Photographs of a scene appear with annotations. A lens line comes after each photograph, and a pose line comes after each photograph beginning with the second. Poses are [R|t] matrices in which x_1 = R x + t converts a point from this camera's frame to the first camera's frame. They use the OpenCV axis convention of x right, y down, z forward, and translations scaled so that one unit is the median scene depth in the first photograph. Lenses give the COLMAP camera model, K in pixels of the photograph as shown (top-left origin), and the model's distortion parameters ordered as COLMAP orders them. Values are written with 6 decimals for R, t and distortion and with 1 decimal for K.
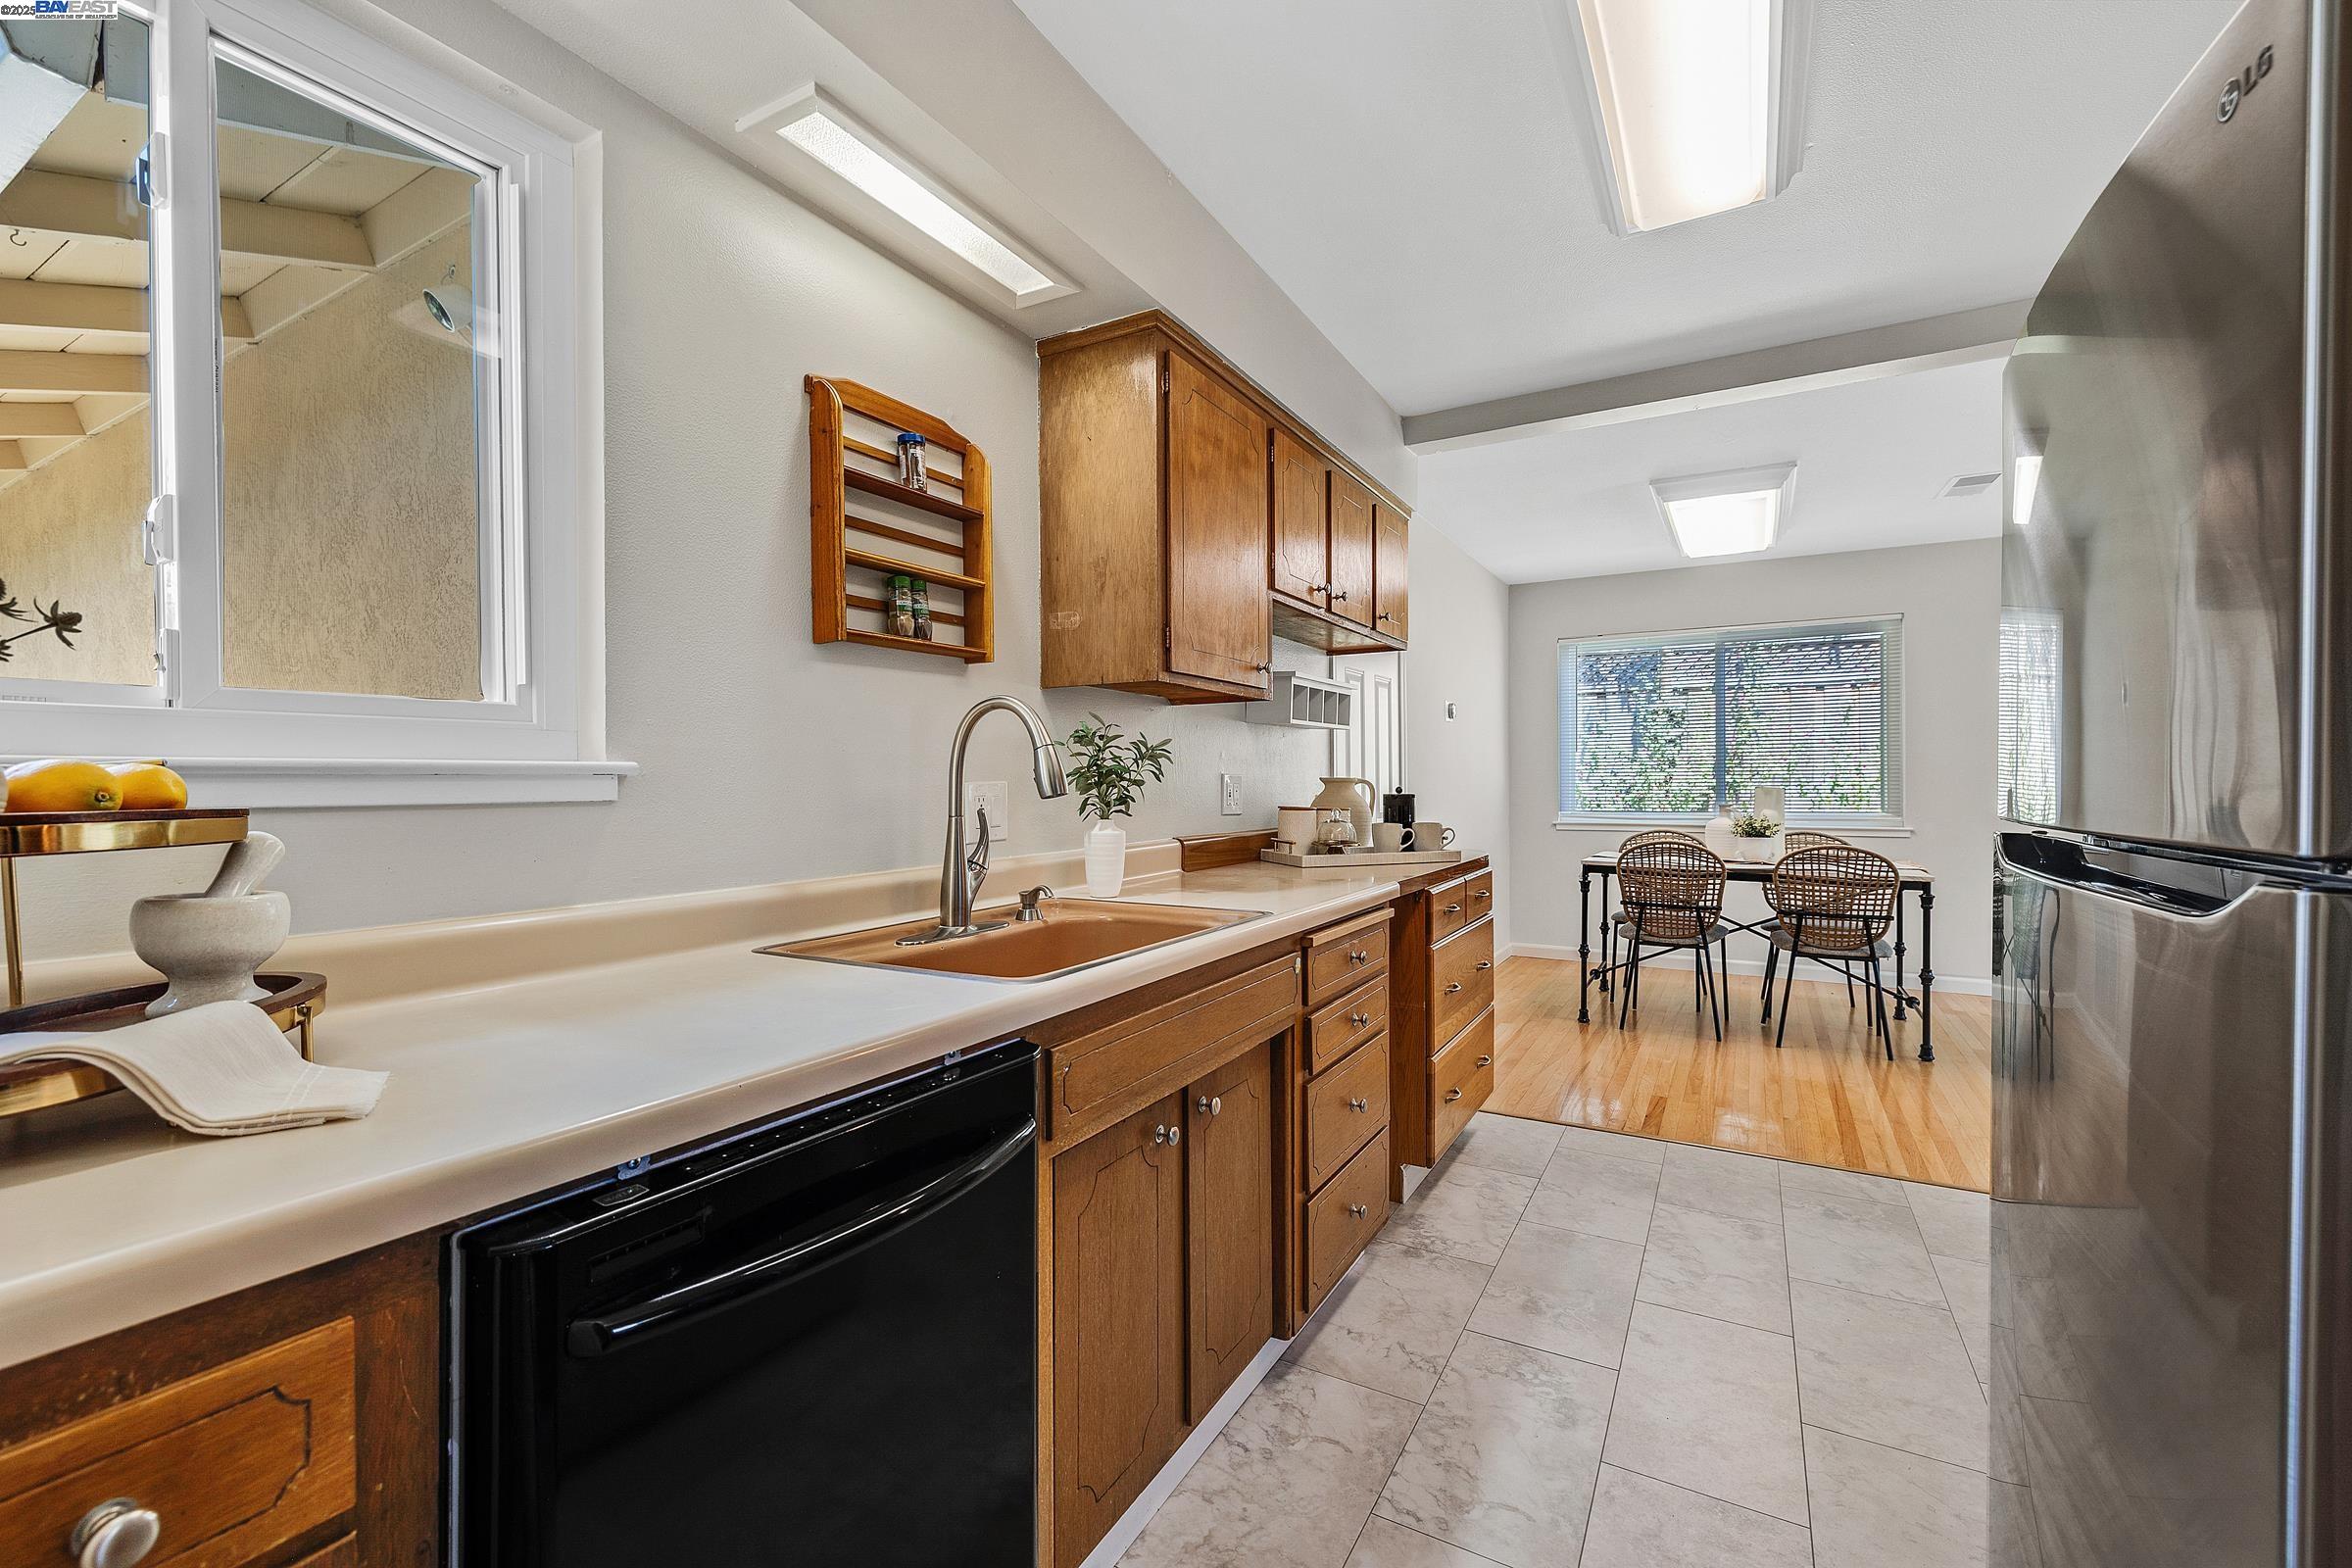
lens RADIAL K [[991.8, 0, 1167.9], [0, 991.8, 782.8], [0, 0, 1]] dist [-0.000049, 0.000496]
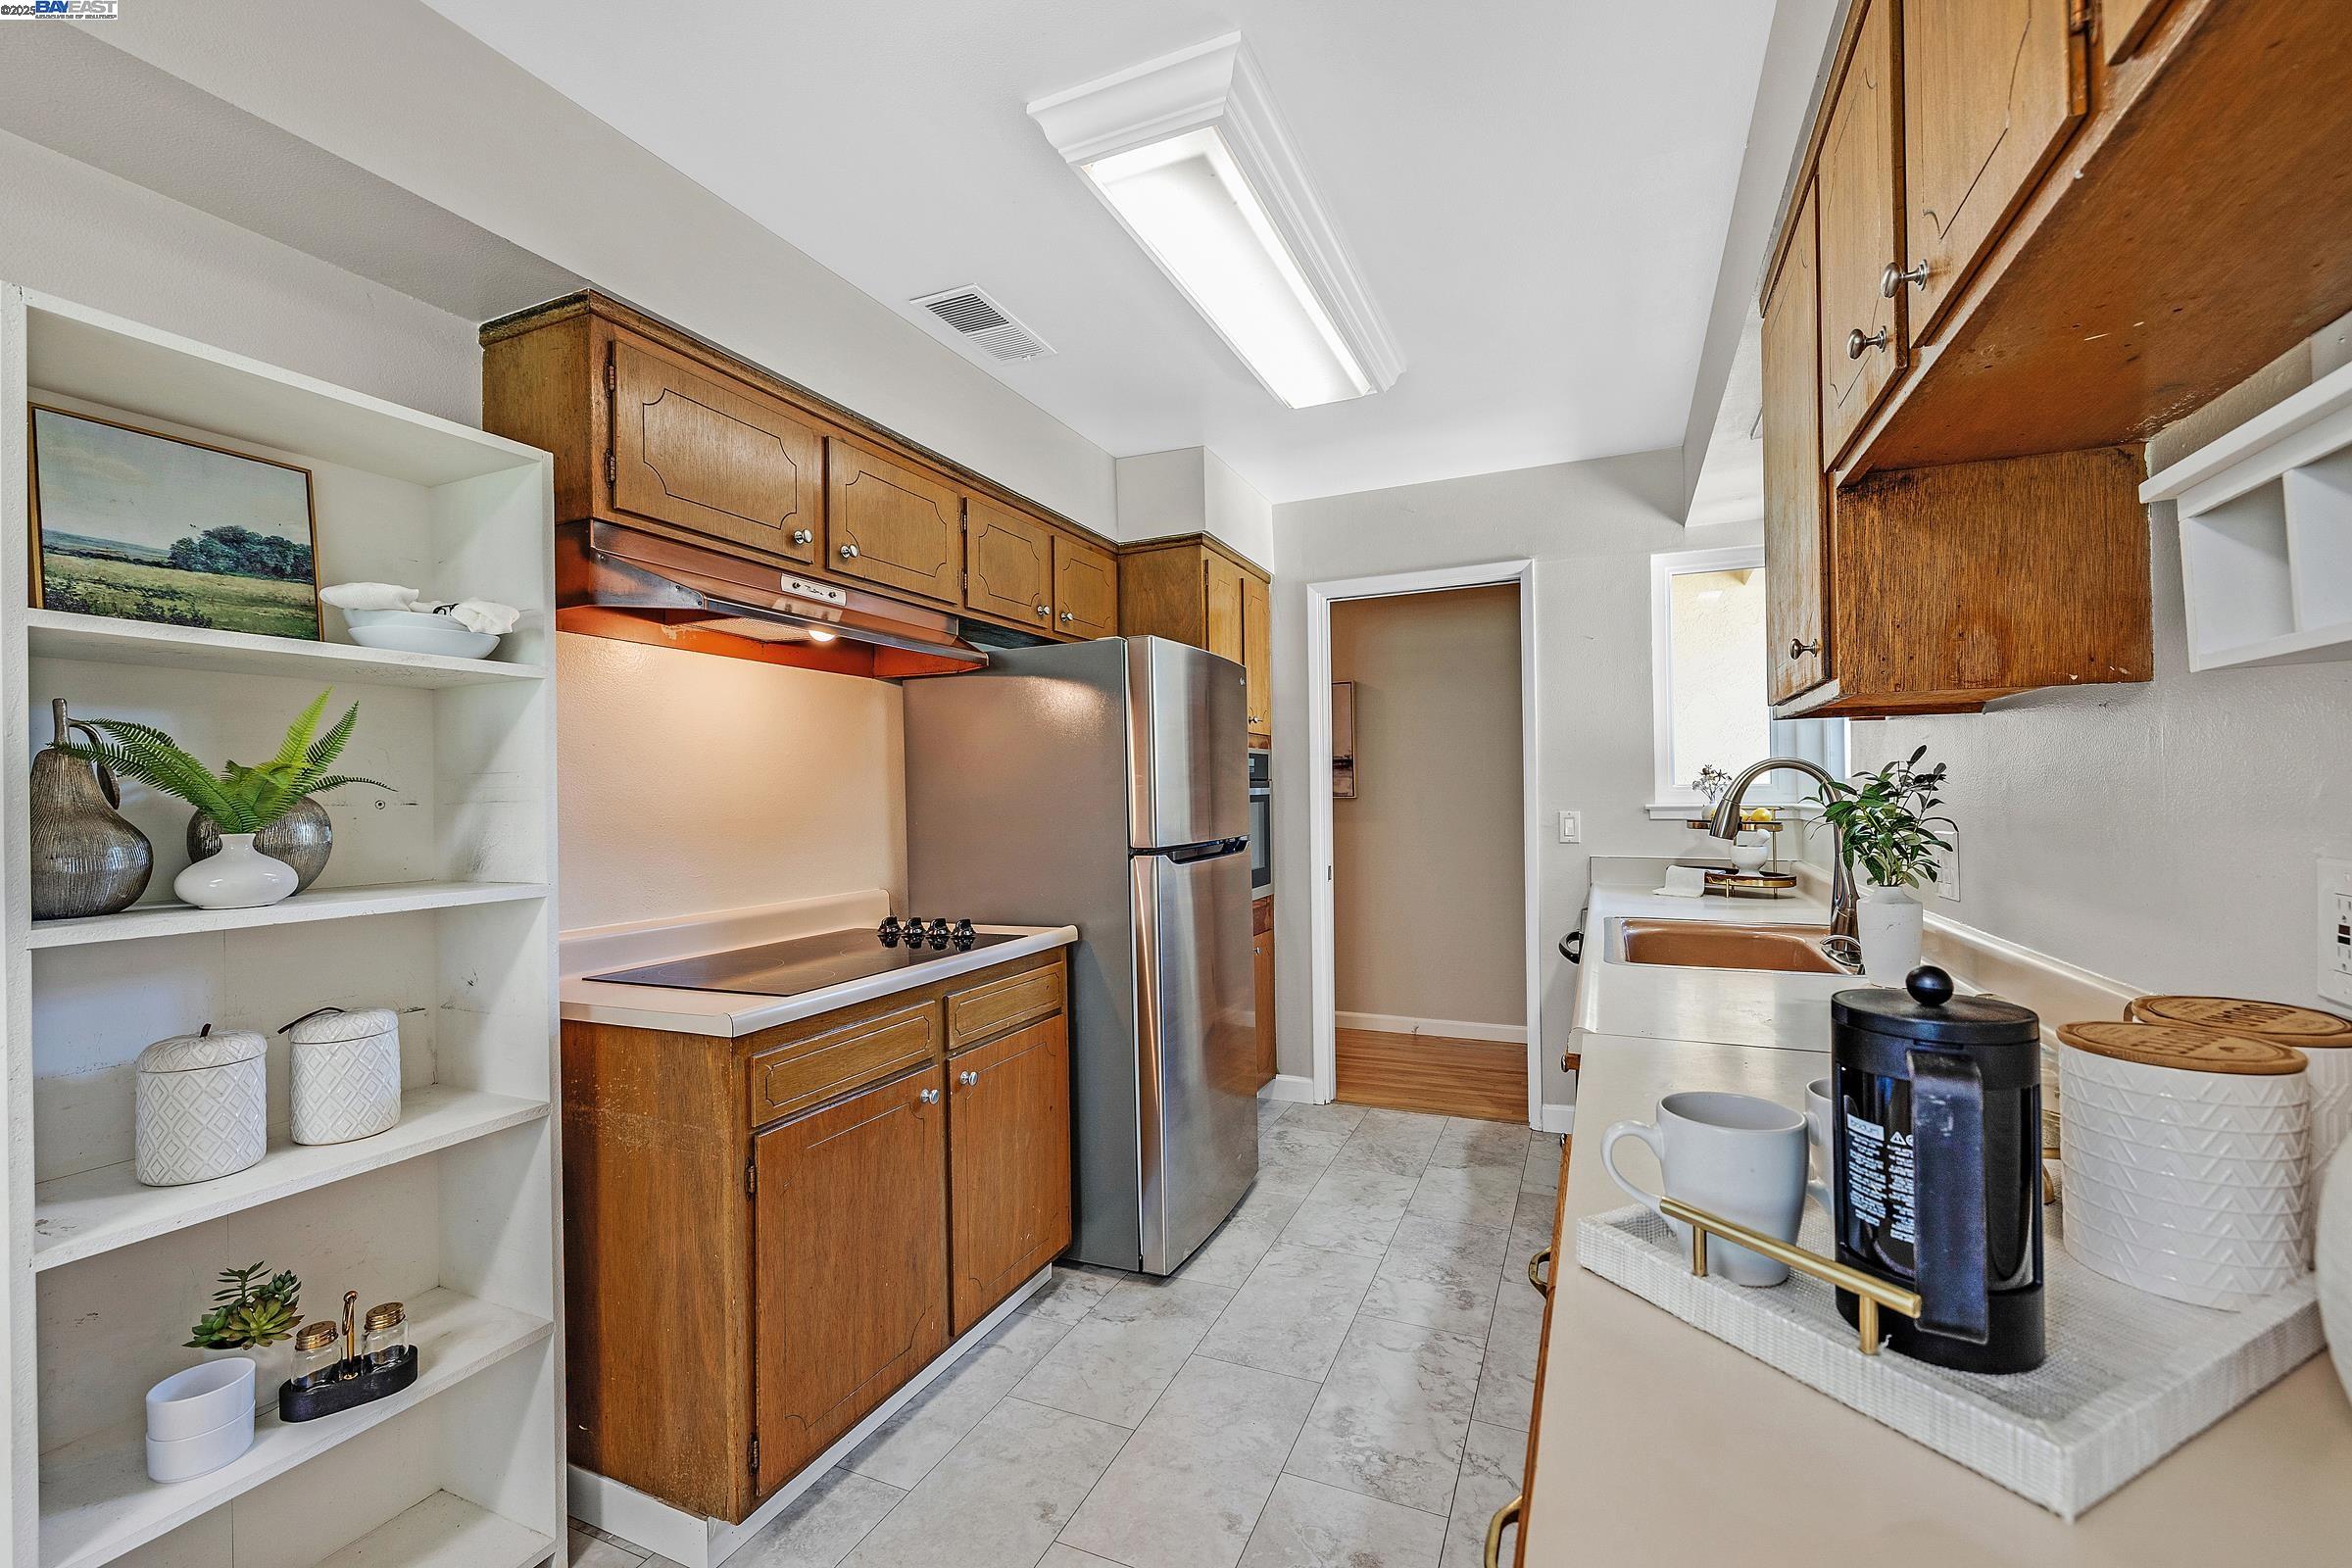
lens RADIAL K [[991.8, 0, 1172.1], [0, 991.8, 787.9], [0, 0, 1]] dist [-0.000049, 0.000496]
pose [[-0.993471, 0.016362, -0.112908, 0.502062], [0.016154, 0.999866, 0.002754, -0.045266], [0.112938, 0.000912, -0.993602, 1.476075]]
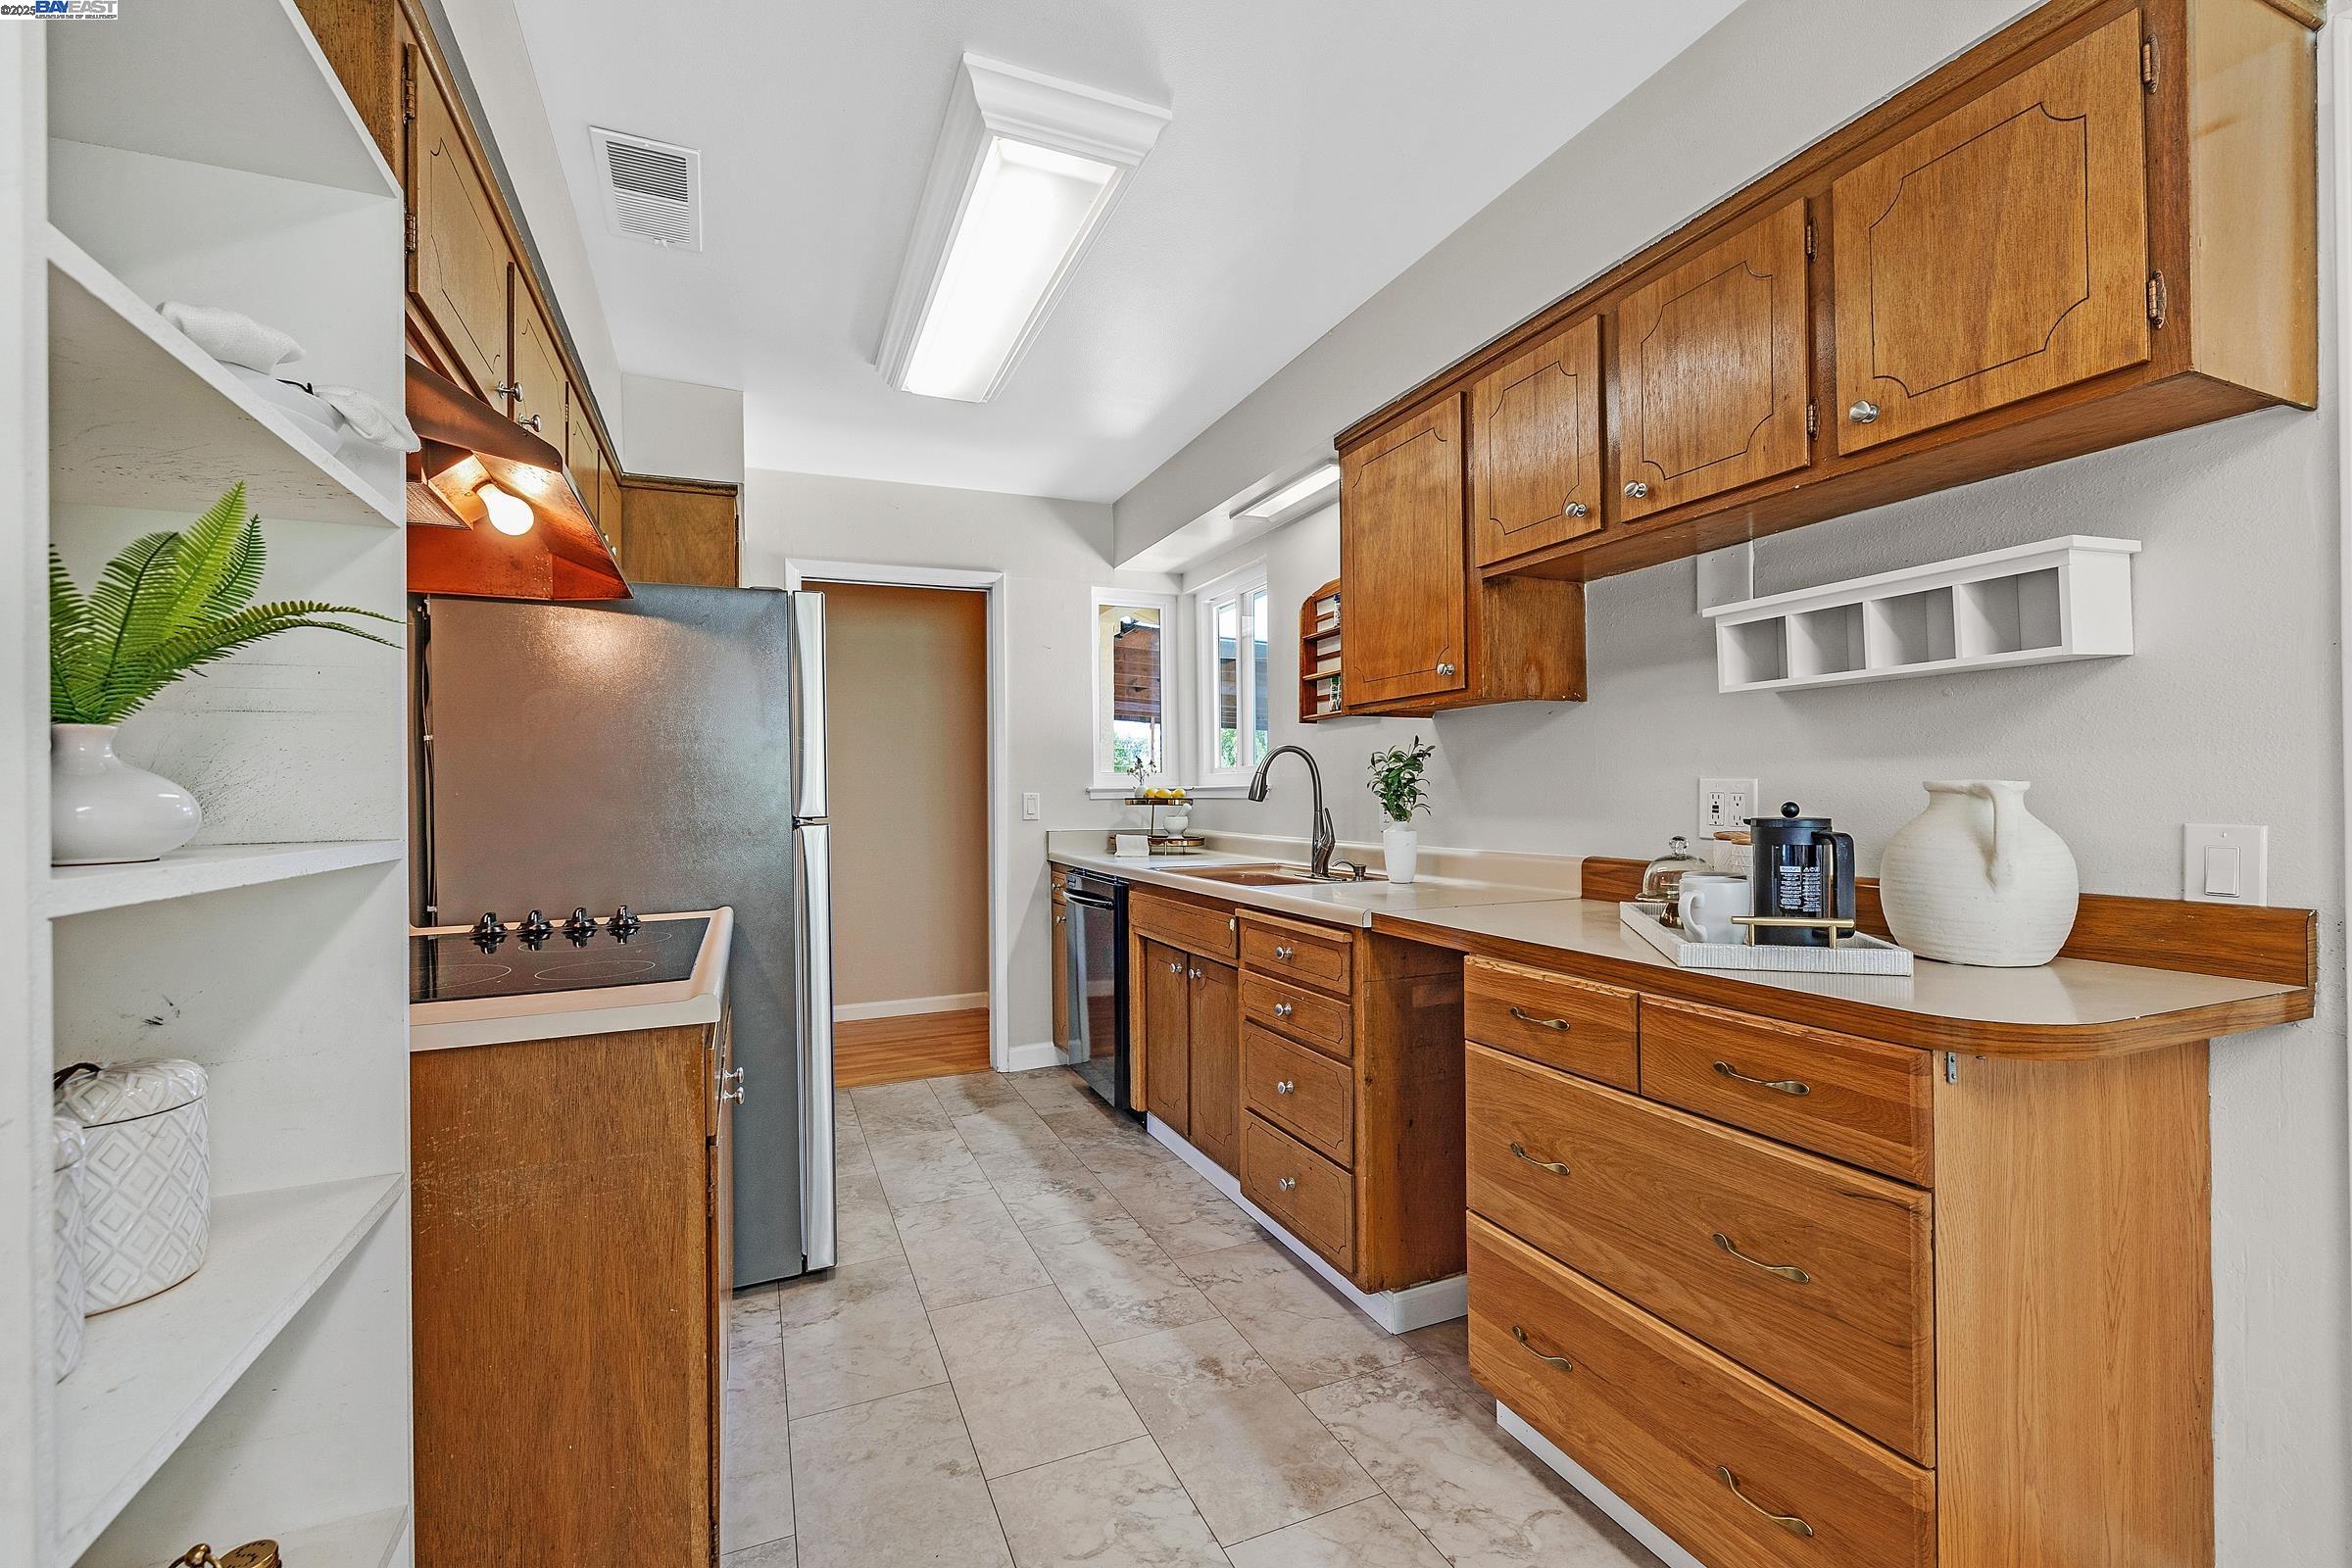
lens RADIAL K [[991.8, 0, 1172.8], [0, 991.8, 787.4], [0, 0, 1]] dist [-0.000049, 0.000496]
pose [[-0.593394, 0.004352, -0.804900, 0.972278], [0.005640, 0.999983, 0.001248, -0.009383], [0.804892, -0.003799, -0.593409, 1.310137]]
